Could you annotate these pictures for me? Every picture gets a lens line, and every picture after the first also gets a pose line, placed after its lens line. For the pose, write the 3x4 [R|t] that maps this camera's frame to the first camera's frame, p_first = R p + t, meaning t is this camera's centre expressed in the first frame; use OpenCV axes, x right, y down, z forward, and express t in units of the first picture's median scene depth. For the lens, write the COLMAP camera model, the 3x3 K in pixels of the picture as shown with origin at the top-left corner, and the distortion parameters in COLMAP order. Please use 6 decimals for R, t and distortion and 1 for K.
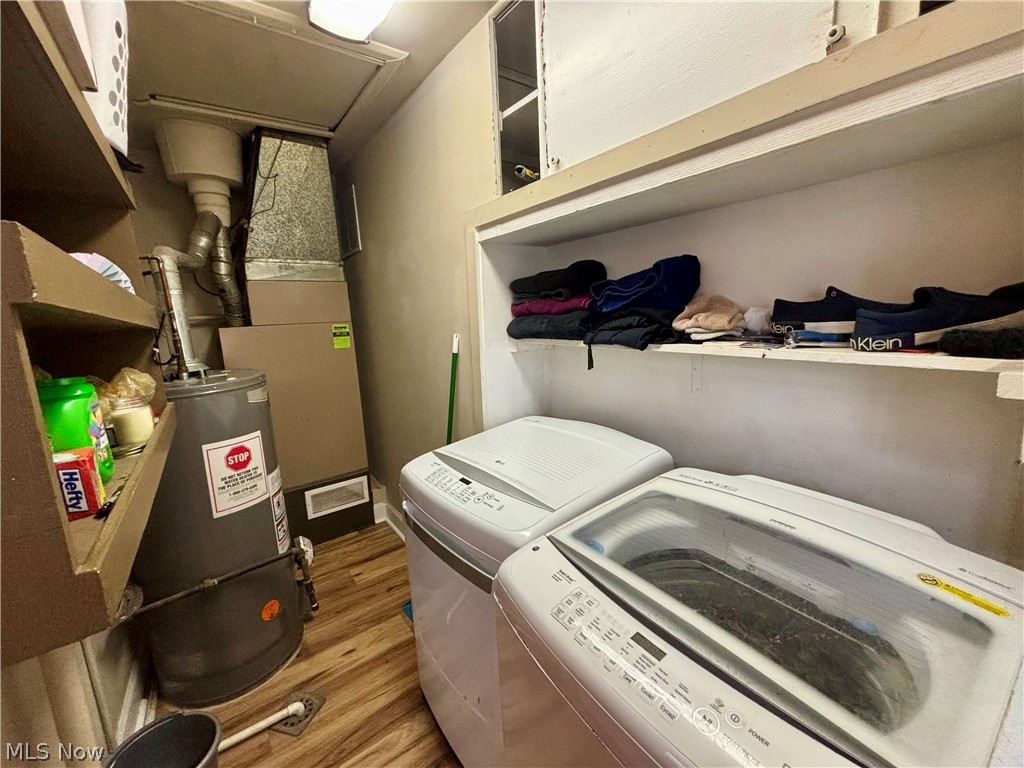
lens RADIAL K [[412.6, 0, 512.0], [0, 412.6, 384.0], [0, 0, 1]] dist [-0.002331, -0.000252]
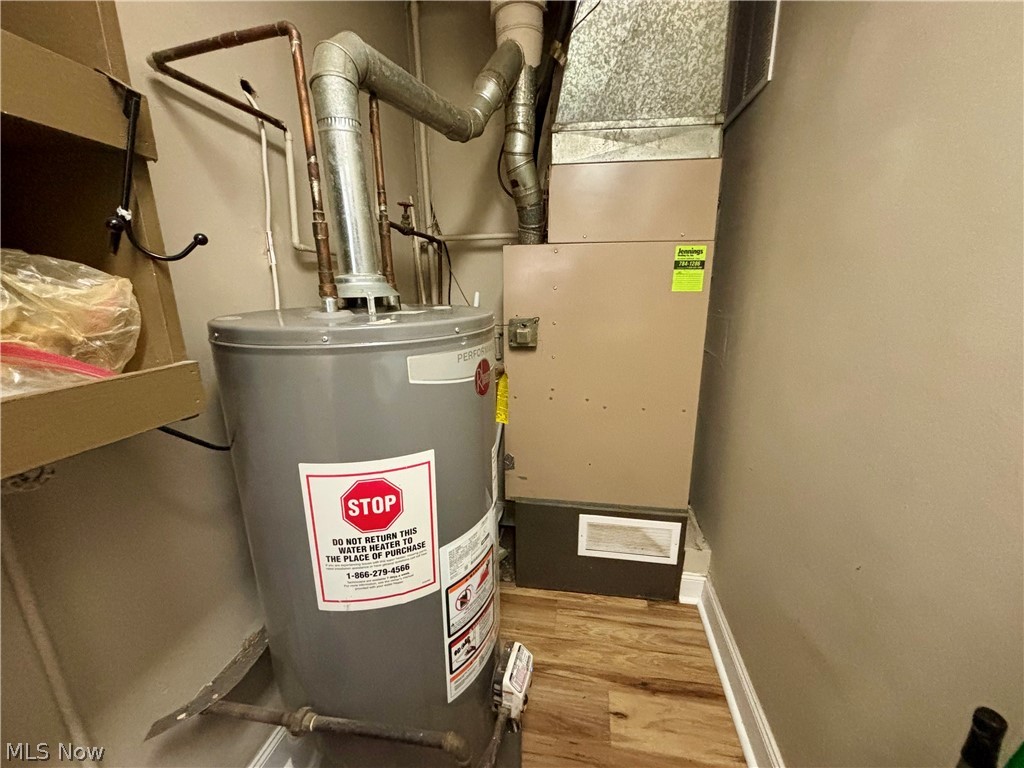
lens RADIAL K [[412.6, 0, 512.0], [0, 412.6, 384.0], [0, 0, 1]] dist [-0.002331, -0.000252]
pose [[0.682757, 0.215084, -0.698271, -0.202386], [-0.146968, 0.976584, 0.157109, -0.024597], [0.715712, -0.004644, 0.698380, 0.566908]]
